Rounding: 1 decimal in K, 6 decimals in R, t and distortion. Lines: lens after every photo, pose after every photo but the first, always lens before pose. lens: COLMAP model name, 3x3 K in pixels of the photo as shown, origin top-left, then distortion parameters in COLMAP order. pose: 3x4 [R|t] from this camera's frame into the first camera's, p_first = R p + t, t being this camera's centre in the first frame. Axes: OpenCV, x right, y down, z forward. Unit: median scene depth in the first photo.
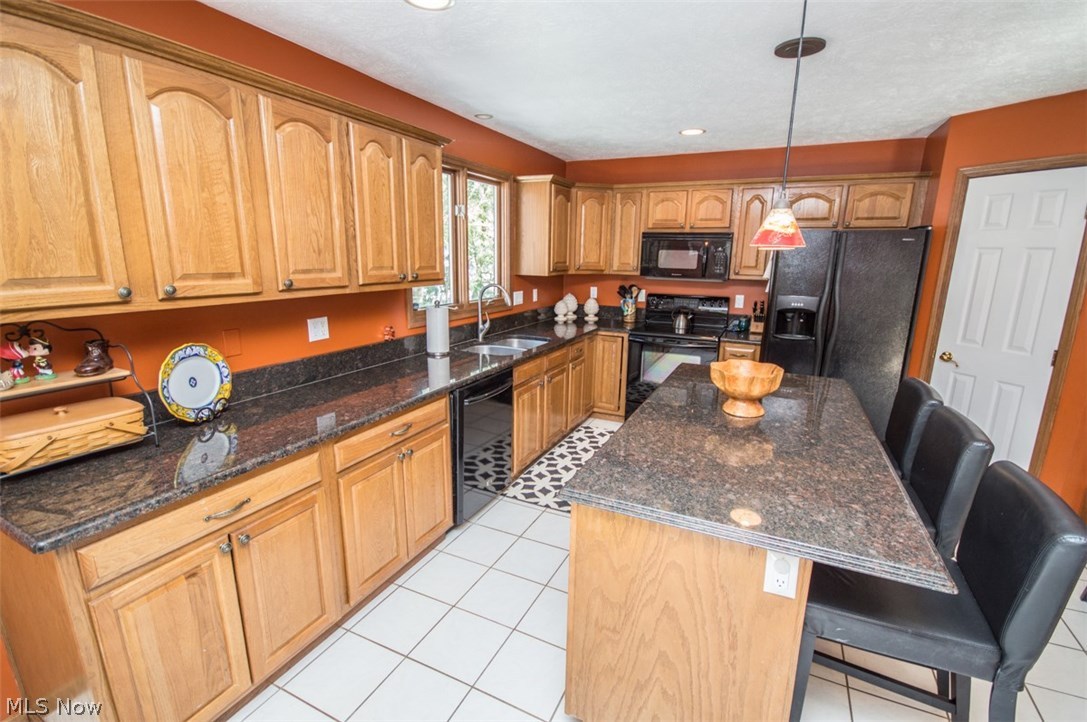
lens RADIAL K [[488.3, 0, 546.8], [0, 488.3, 358.5], [0, 0, 1]] dist [-0.000898, -0.003574]
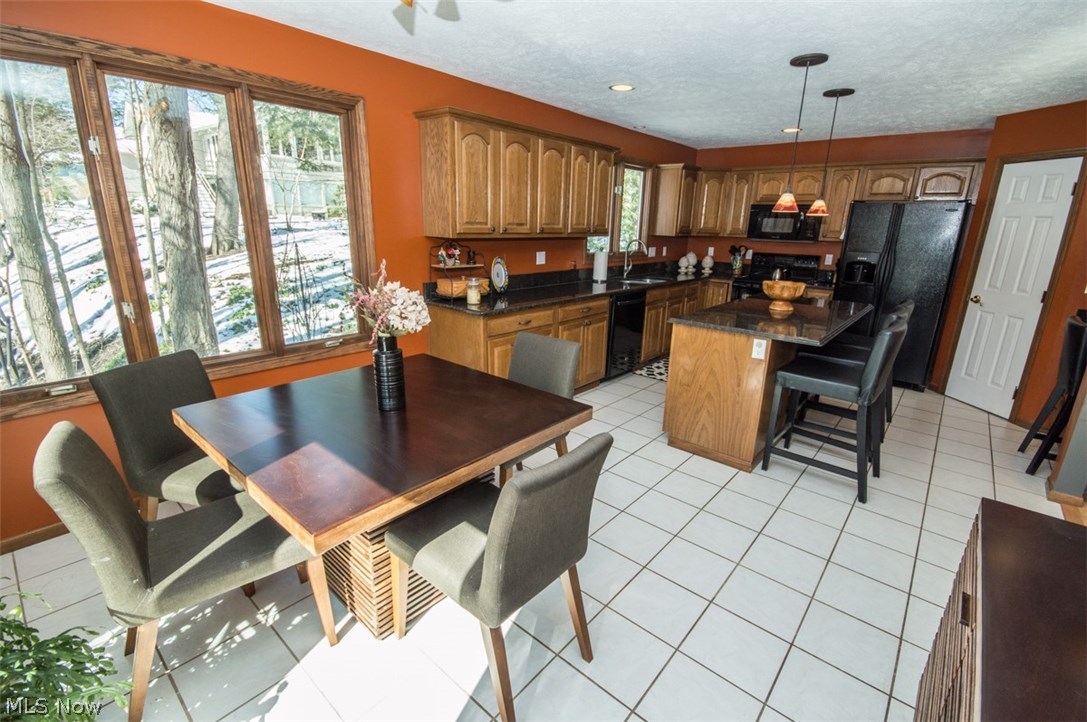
lens RADIAL K [[488.3, 0, 545.5], [0, 488.3, 359.8], [0, 0, 1]] dist [-0.000898, -0.003574]
pose [[0.965653, 0.079594, -0.247344, 0.020602], [-0.065821, 0.995810, 0.063479, 0.136244], [0.251360, -0.045018, 0.966846, -0.526190]]
